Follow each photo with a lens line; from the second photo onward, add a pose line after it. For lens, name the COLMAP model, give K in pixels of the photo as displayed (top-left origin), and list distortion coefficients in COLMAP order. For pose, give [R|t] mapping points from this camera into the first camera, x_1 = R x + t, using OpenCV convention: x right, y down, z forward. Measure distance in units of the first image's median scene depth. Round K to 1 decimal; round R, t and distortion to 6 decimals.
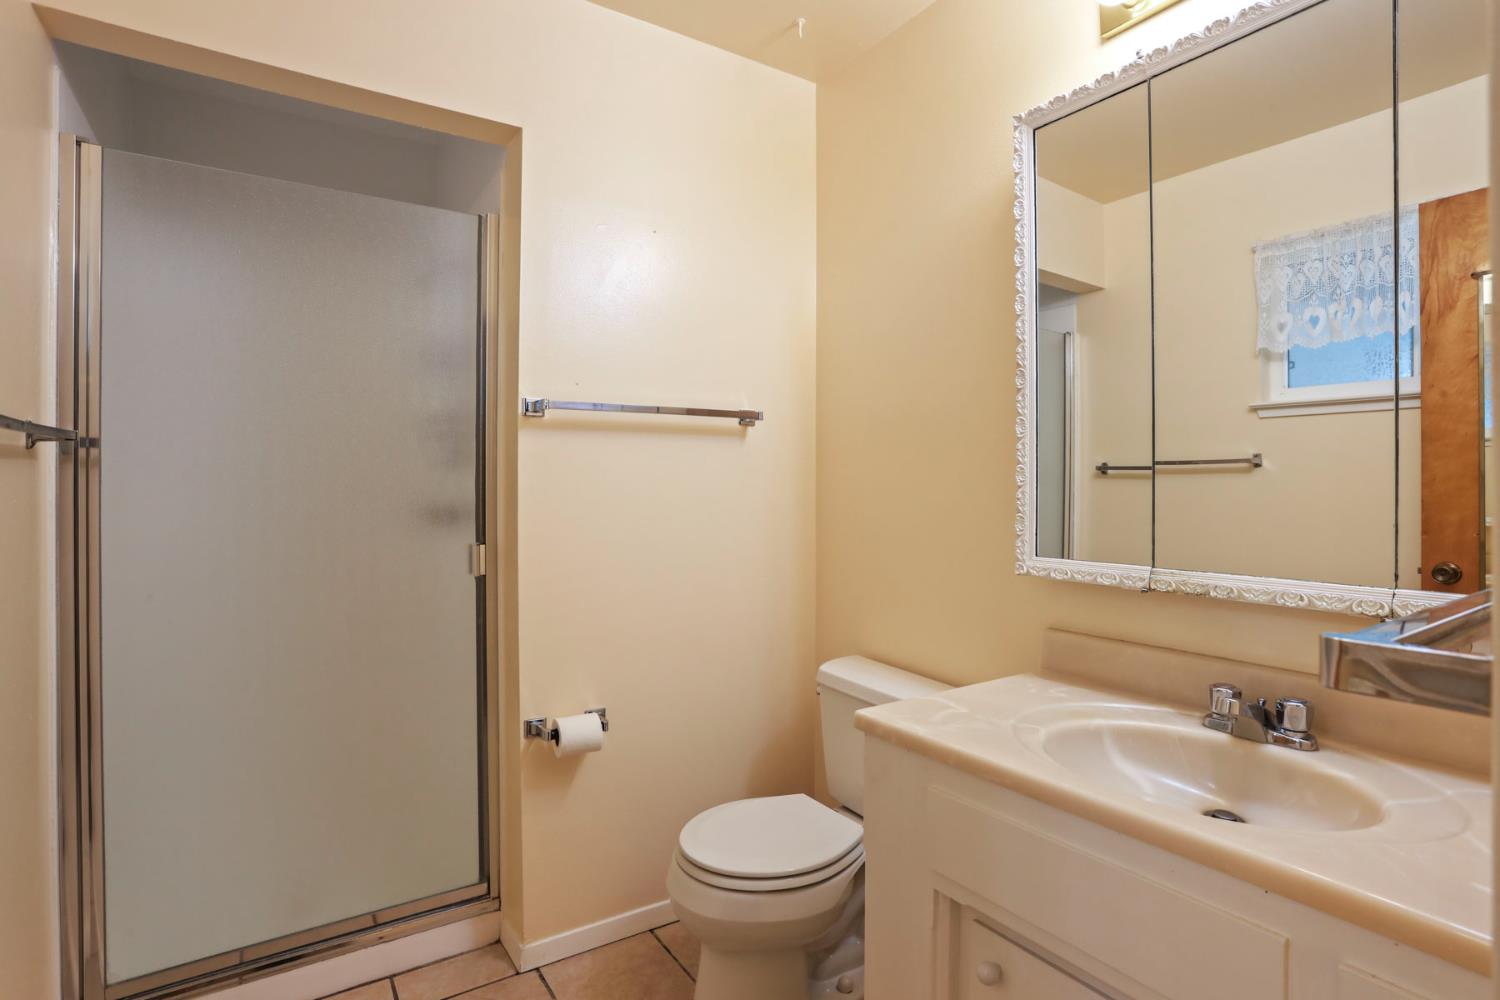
lens RADIAL K [[756.6, 0, 745.3], [0, 756.6, 499.5], [0, 0, 1]] dist [-0.082497, 0.045364]
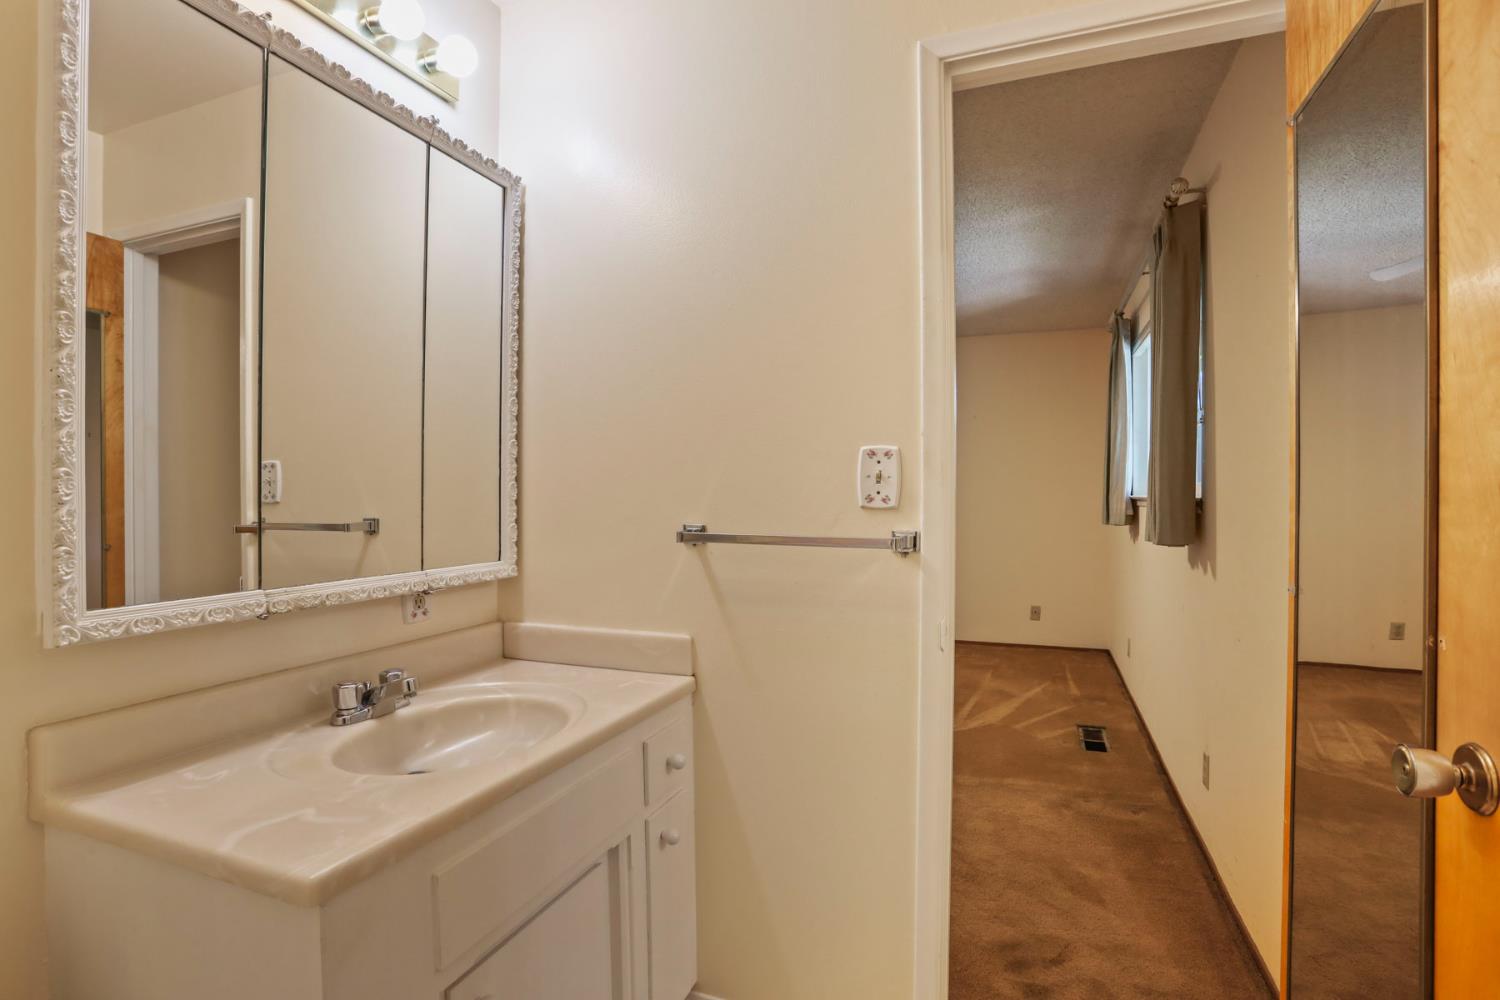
lens RADIAL K [[729.7, 0, 747.3], [0, 729.7, 490.7], [0, 0, 1]] dist [-0.072087, 0.030931]
pose [[-0.572558, 0.024213, 0.819507, -0.508314], [0.039635, 0.999213, -0.001832, -0.003995], [-0.818906, 0.031432, -0.573066, 1.033378]]
